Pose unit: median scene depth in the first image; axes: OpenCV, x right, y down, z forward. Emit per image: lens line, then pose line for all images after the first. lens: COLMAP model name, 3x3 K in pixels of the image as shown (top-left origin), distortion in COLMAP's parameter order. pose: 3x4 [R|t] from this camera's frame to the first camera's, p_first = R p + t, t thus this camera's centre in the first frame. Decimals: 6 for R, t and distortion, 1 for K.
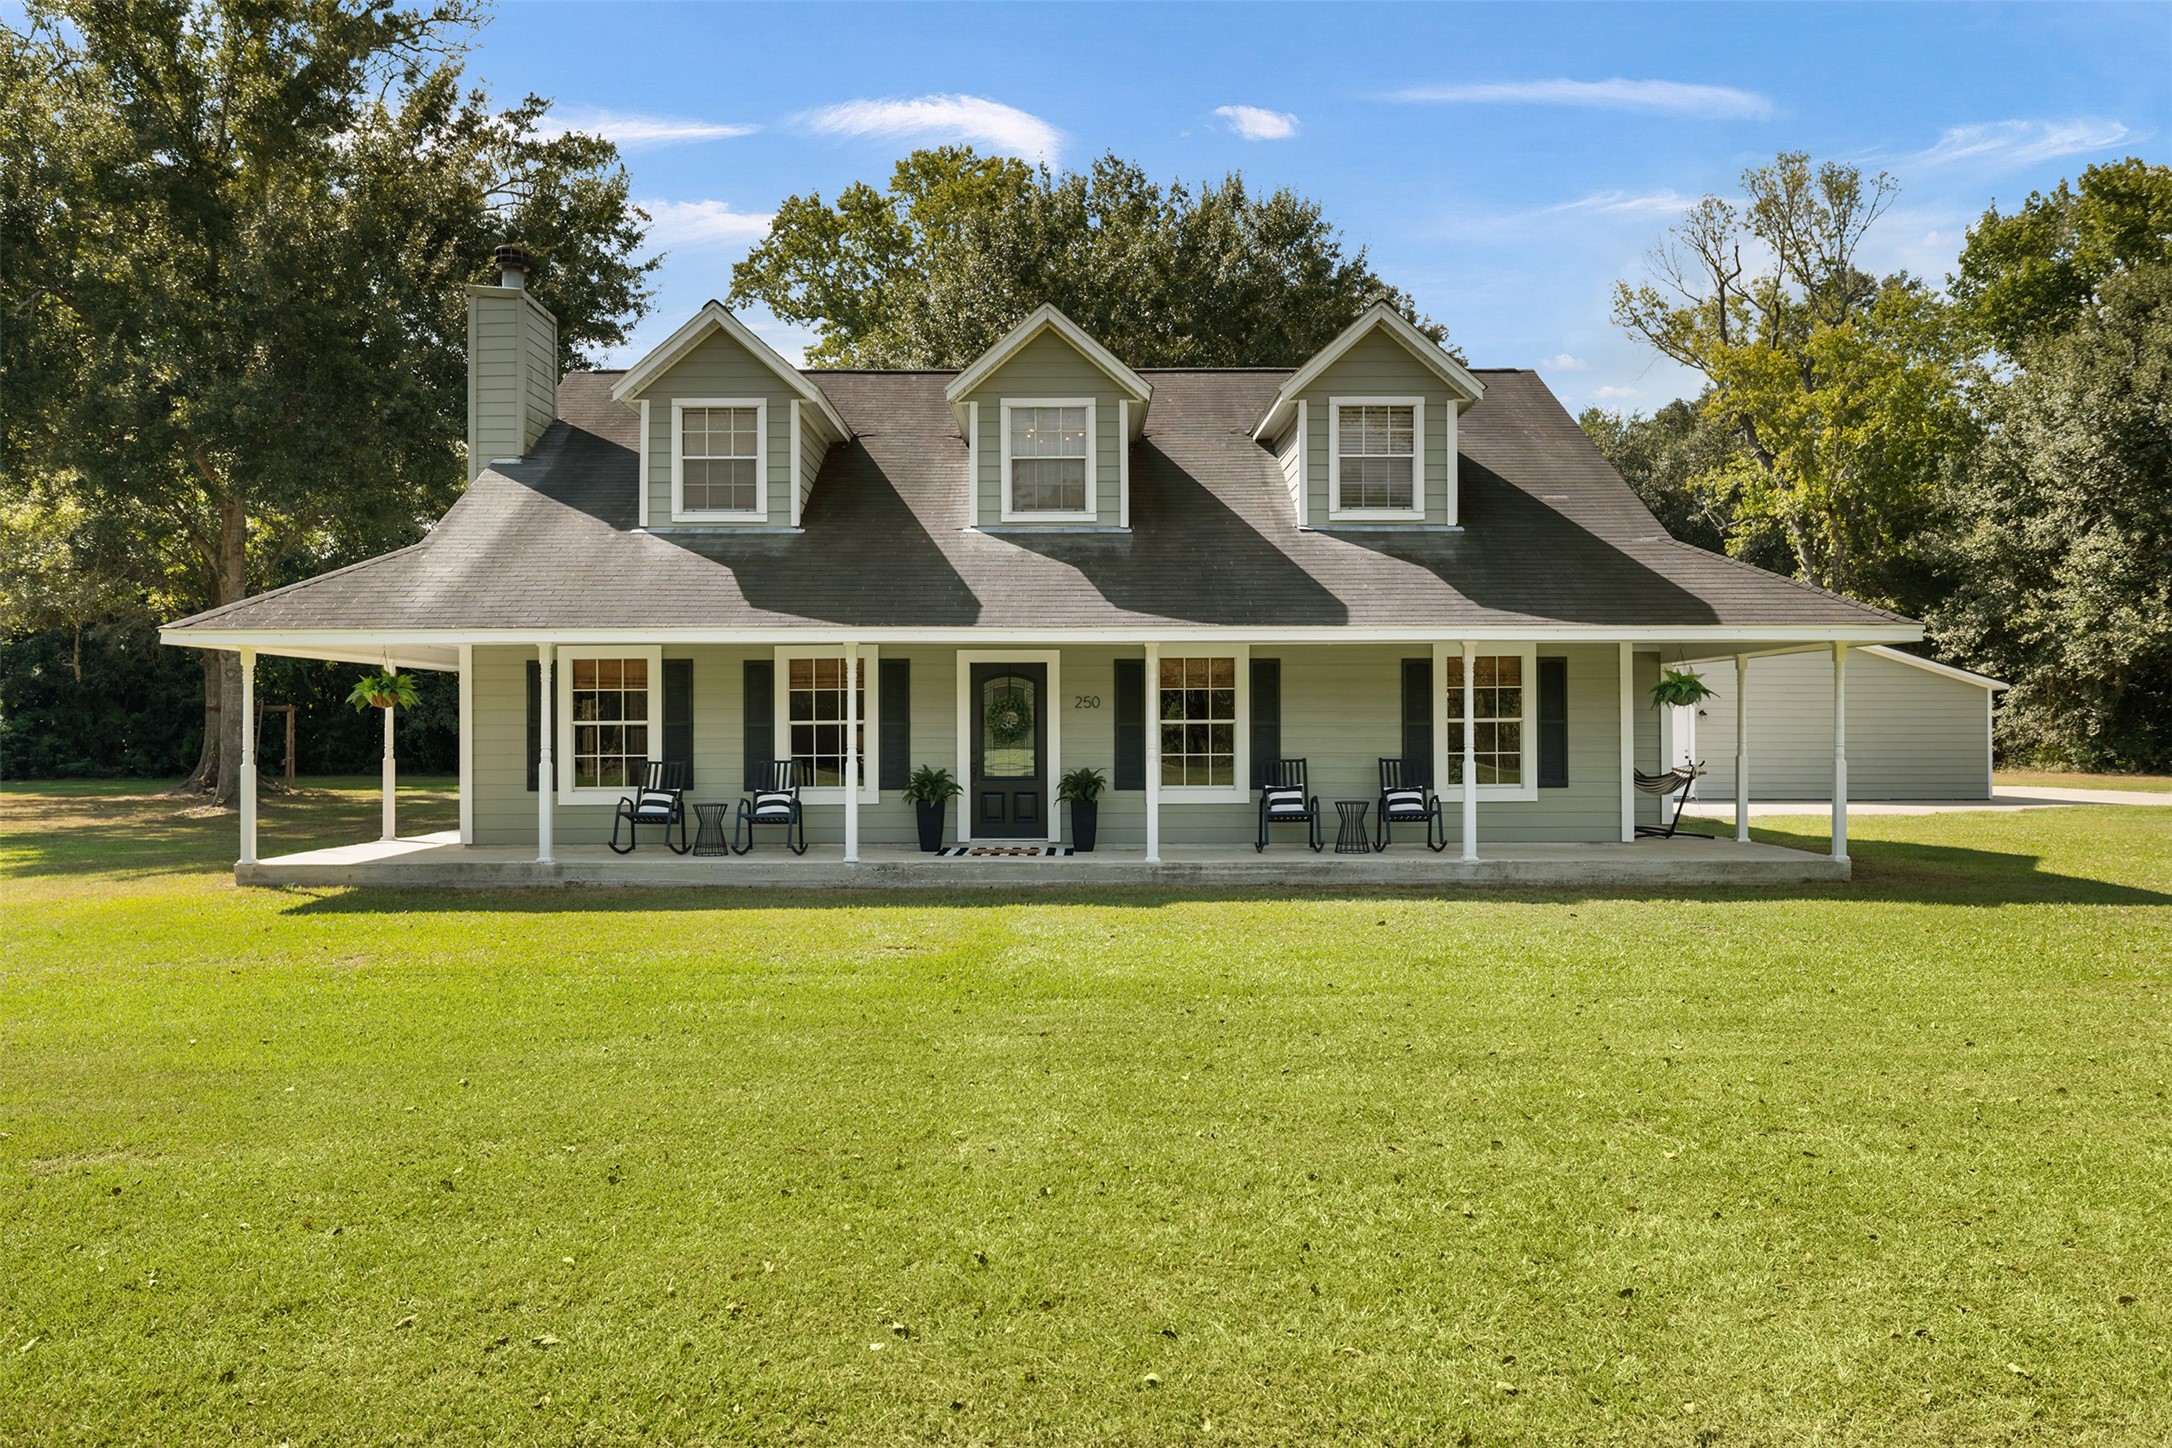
lens RADIAL K [[1616.6, 0, 1088.9], [0, 1616.6, 738.5], [0, 0, 1]] dist [-0.009724, -0.000868]
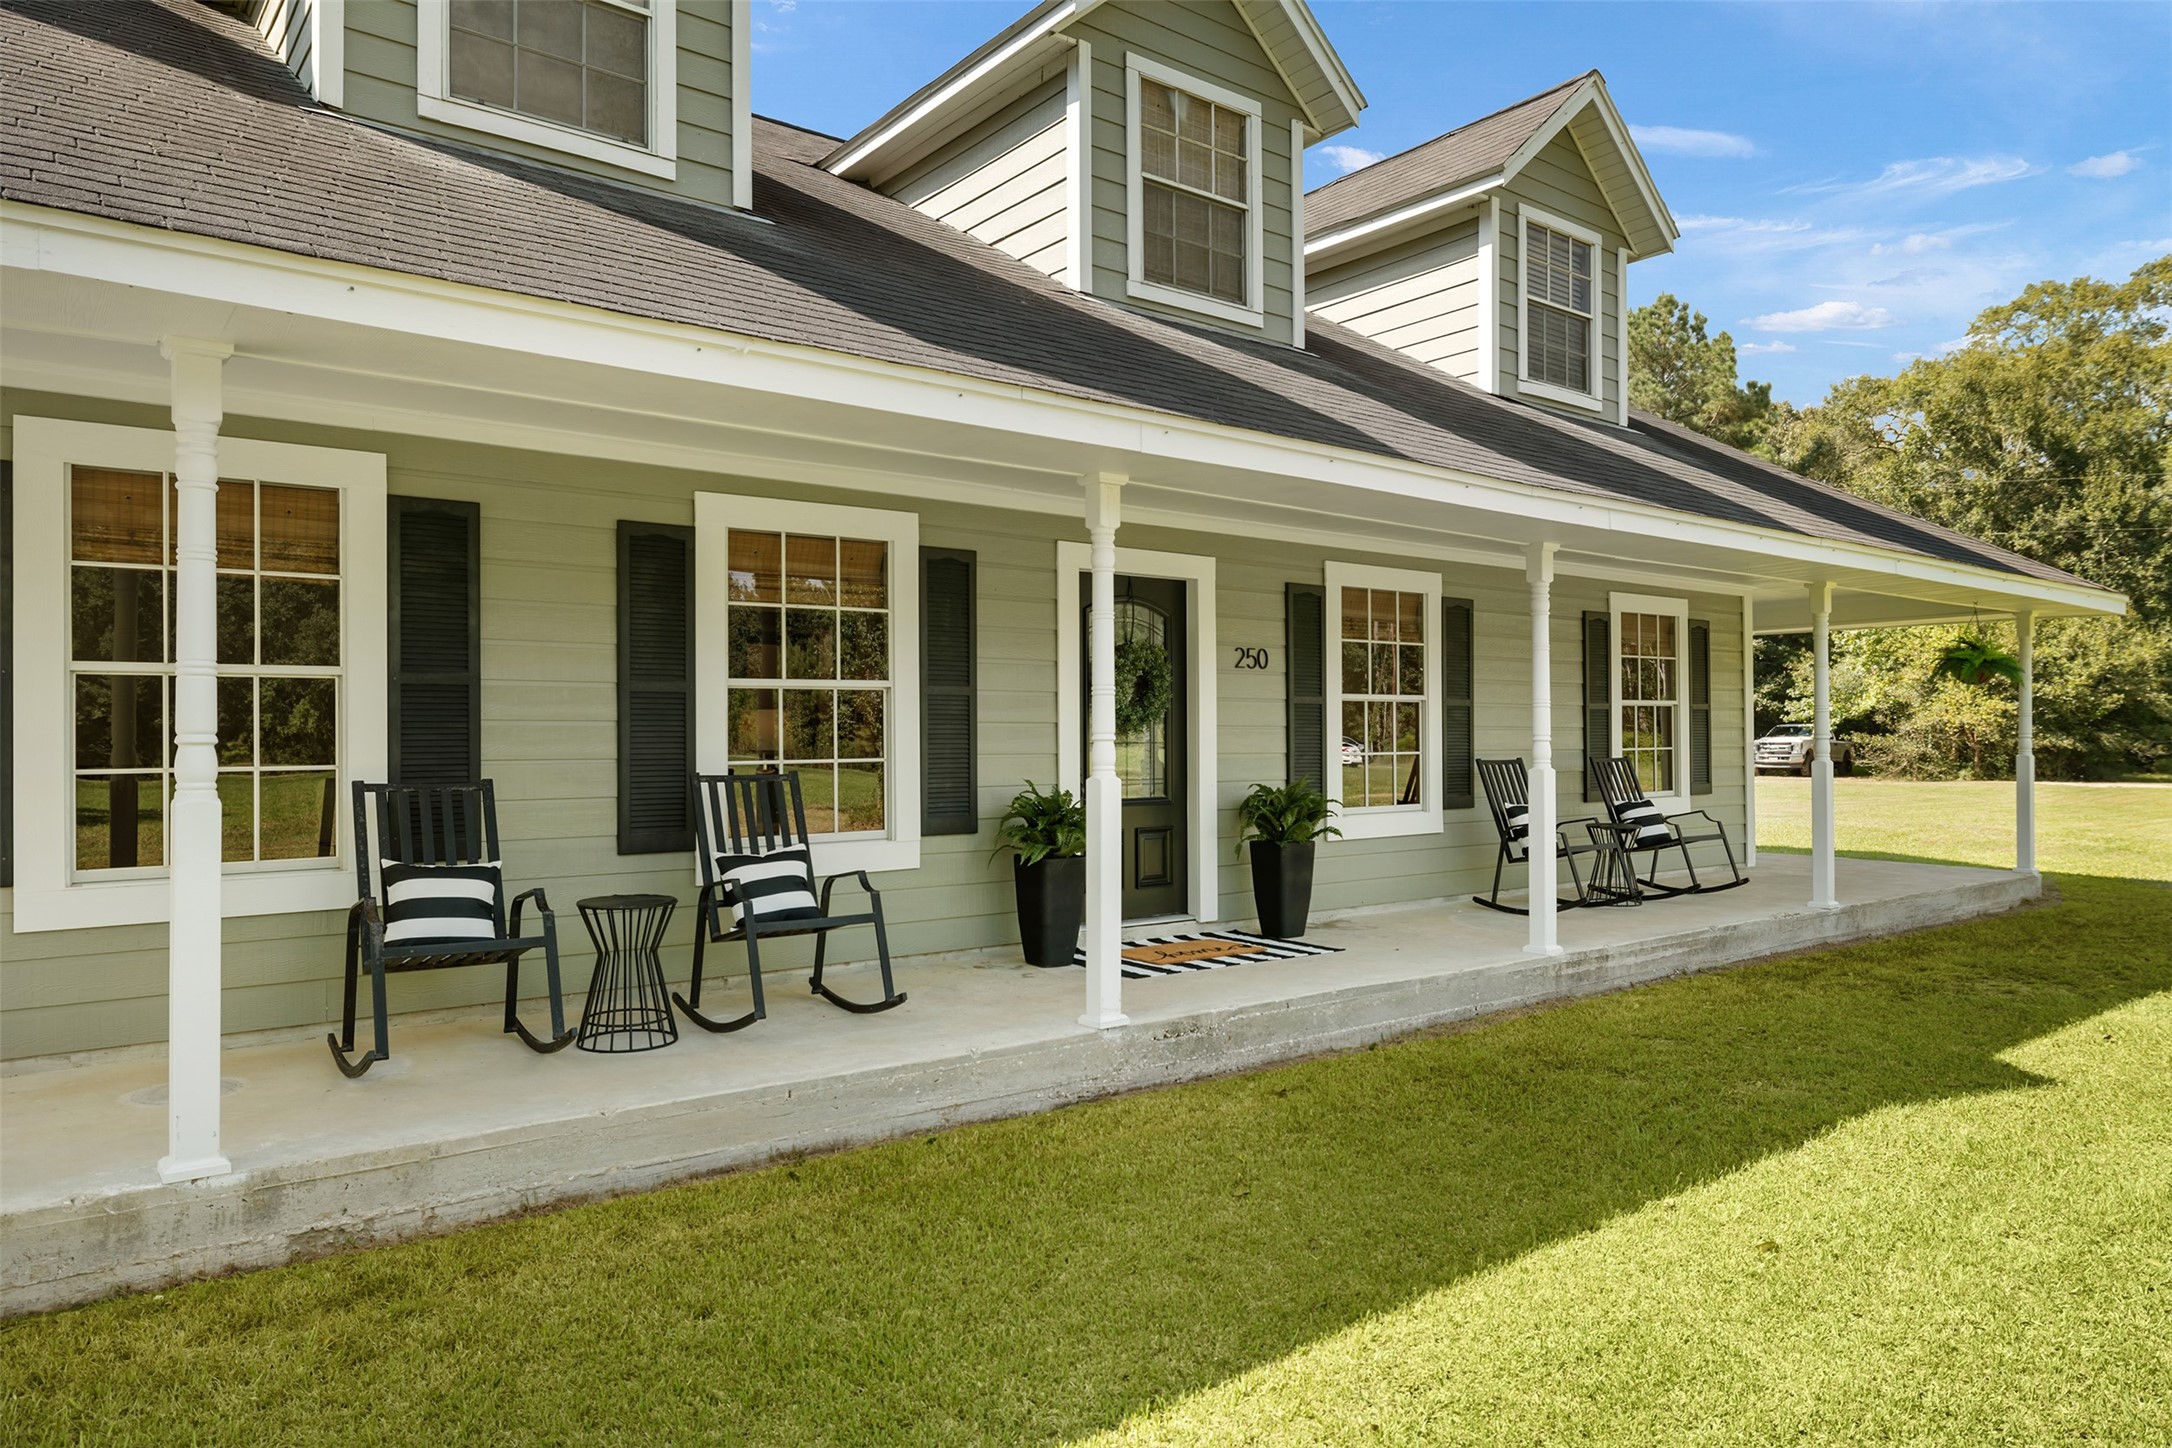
lens RADIAL K [[1378.0, 0, 1089.6], [0, 1378.0, 727.2], [0, 0, 1]] dist [0.001659, 0.001008]
pose [[0.794260, 0.004511, 0.607562, -0.325696], [0.001645, 0.999953, -0.009576, 0.005154], [-0.607576, 0.008606, 0.794215, 0.665855]]
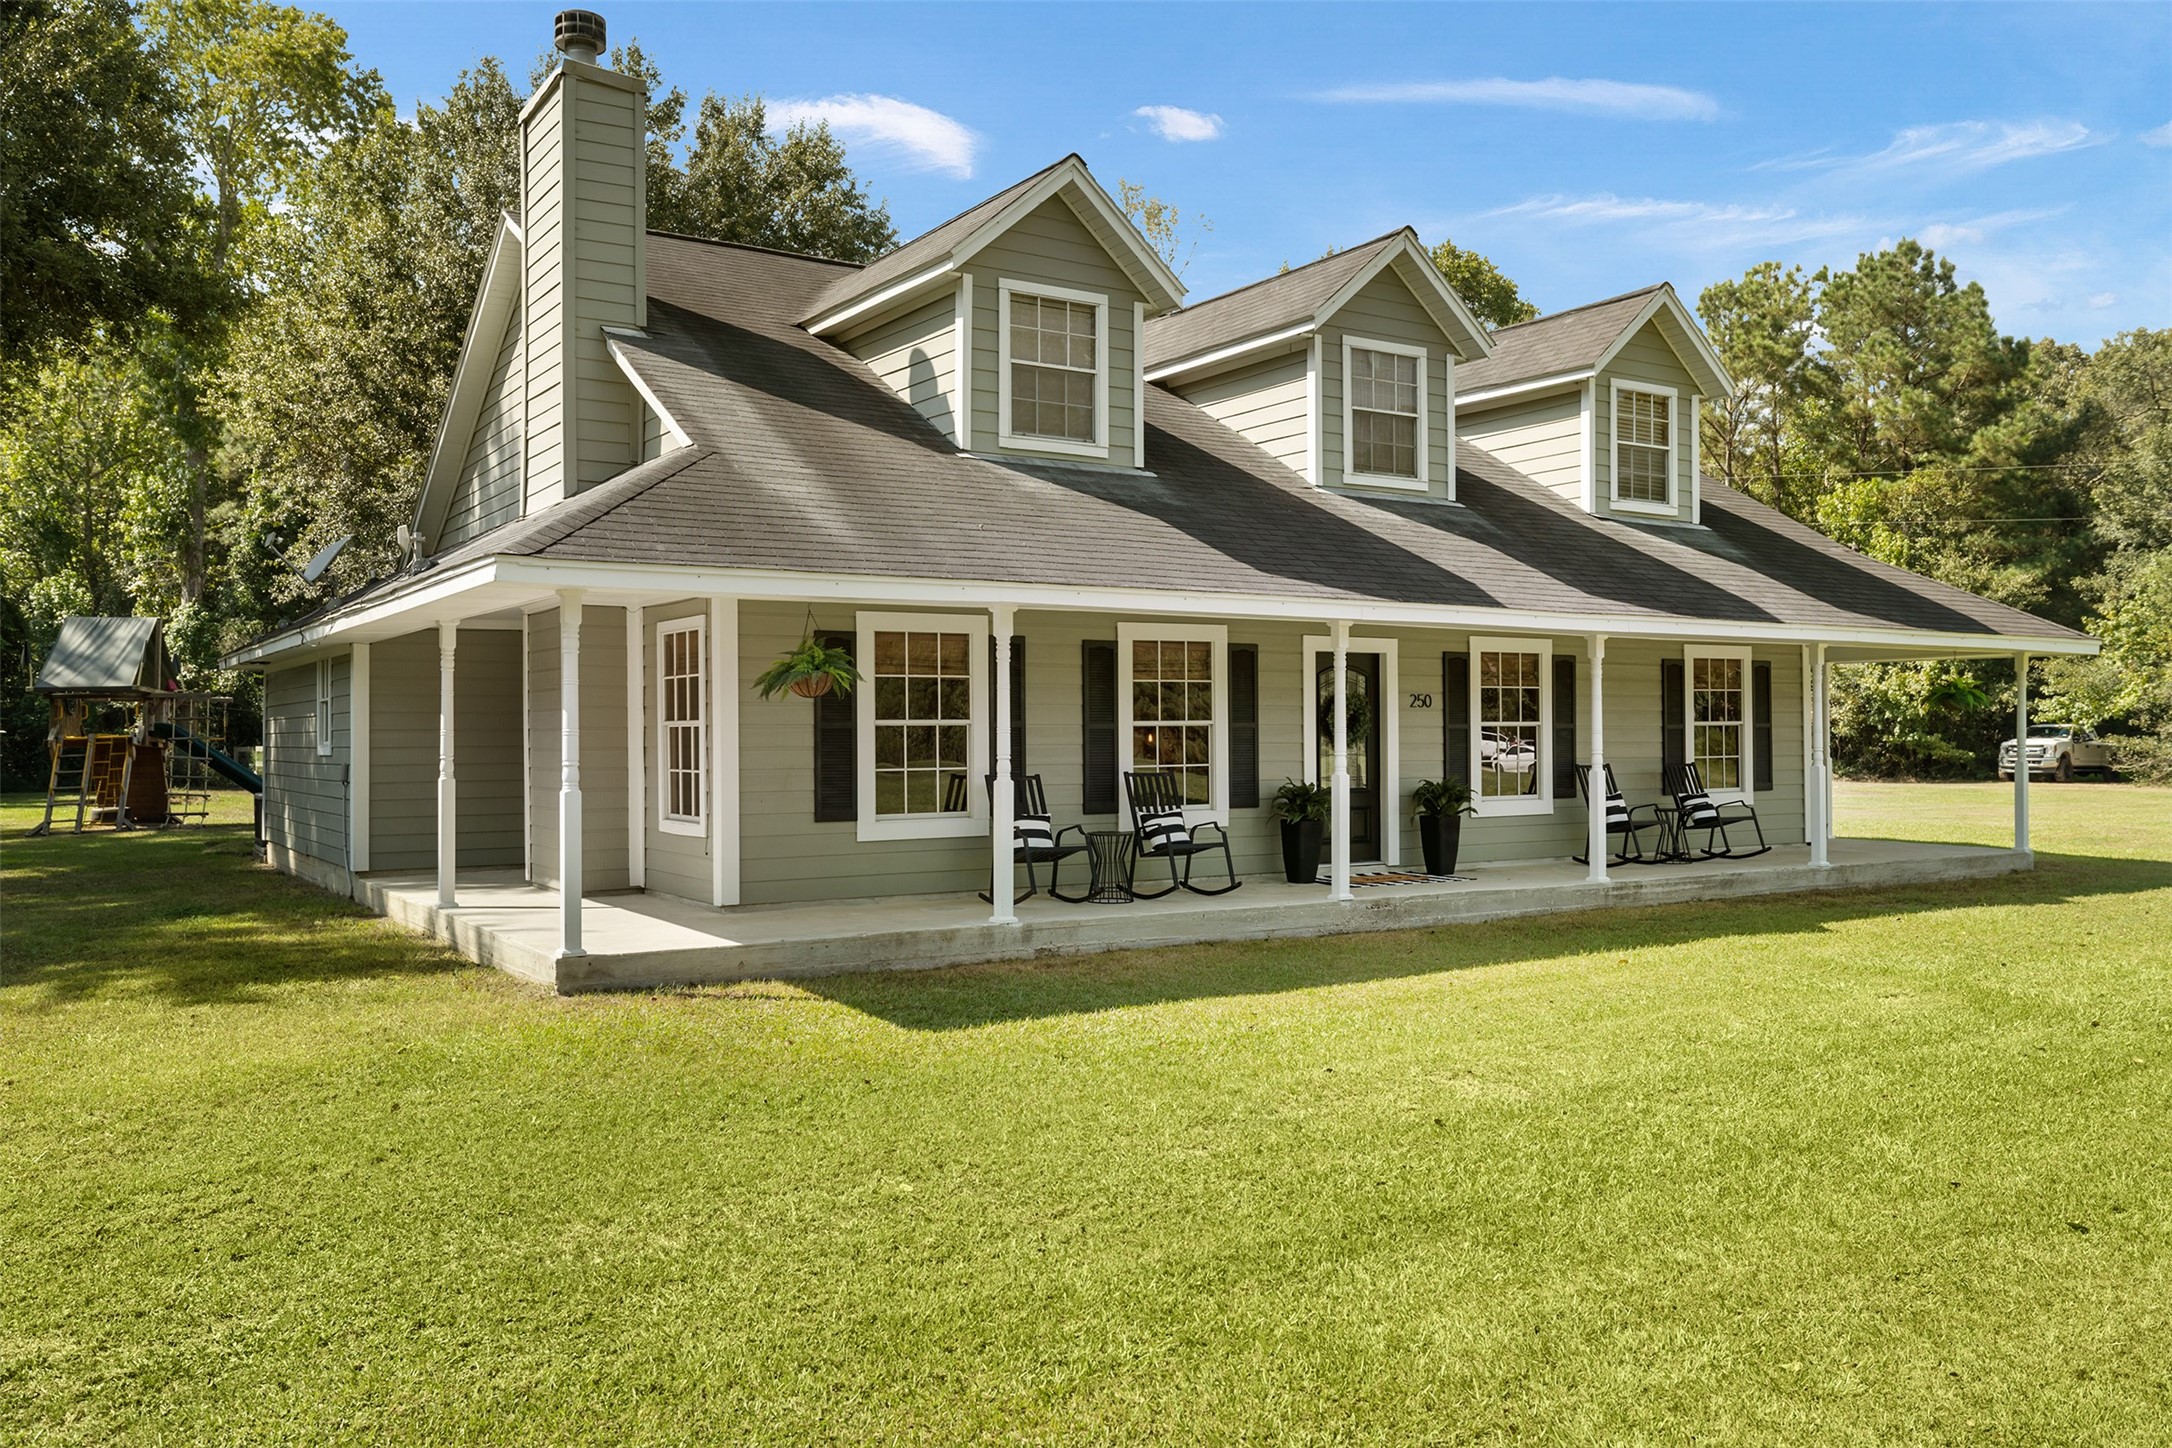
lens RADIAL K [[1693.2, 0, 1079.1], [0, 1693.2, 729.0], [0, 0, 1]] dist [-0.012379, -0.001071]
pose [[0.847655, 0.001596, 0.530546, -0.632410], [0.002234, 0.999976, -0.006578, -0.001786], [-0.530543, 0.006761, 0.847631, 0.334358]]
